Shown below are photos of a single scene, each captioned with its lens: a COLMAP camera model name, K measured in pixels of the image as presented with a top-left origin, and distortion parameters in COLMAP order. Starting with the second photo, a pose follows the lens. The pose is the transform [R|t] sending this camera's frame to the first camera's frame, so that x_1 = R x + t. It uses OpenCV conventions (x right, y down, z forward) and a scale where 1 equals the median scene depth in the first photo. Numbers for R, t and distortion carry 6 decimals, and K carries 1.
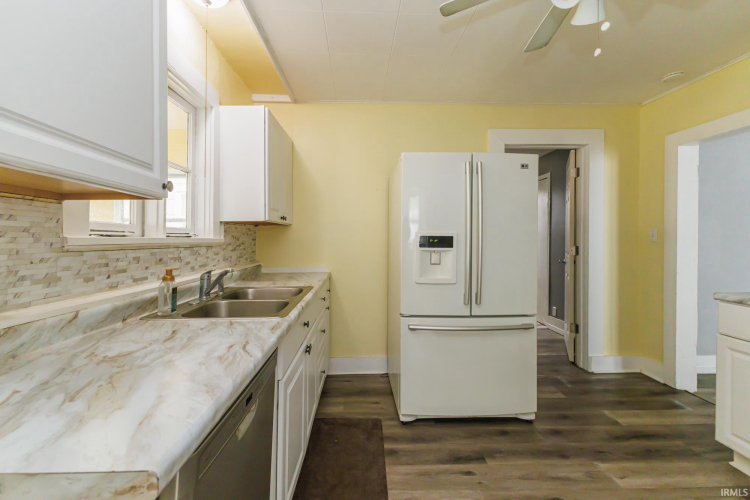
lens RADIAL K [[336.1, 0, 373.1], [0, 336.1, 235.0], [0, 0, 1]] dist [0.001971, -0.000191]
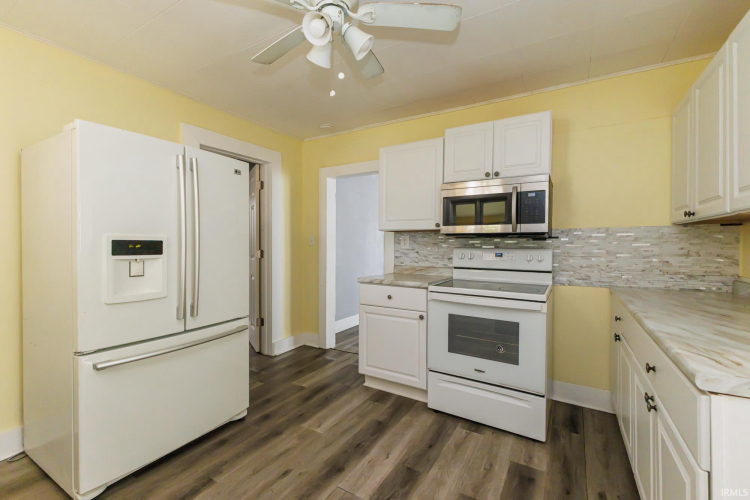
lens RADIAL K [[320.3, 0, 376.8], [0, 320.3, 246.3], [0, 0, 1]] dist [0.006244, -0.000242]
pose [[0.534901, -0.011020, 0.844843, -0.145683], [-0.004470, 0.999864, 0.015872, 0.002541], [-0.844903, -0.012266, 0.534779, 0.123688]]
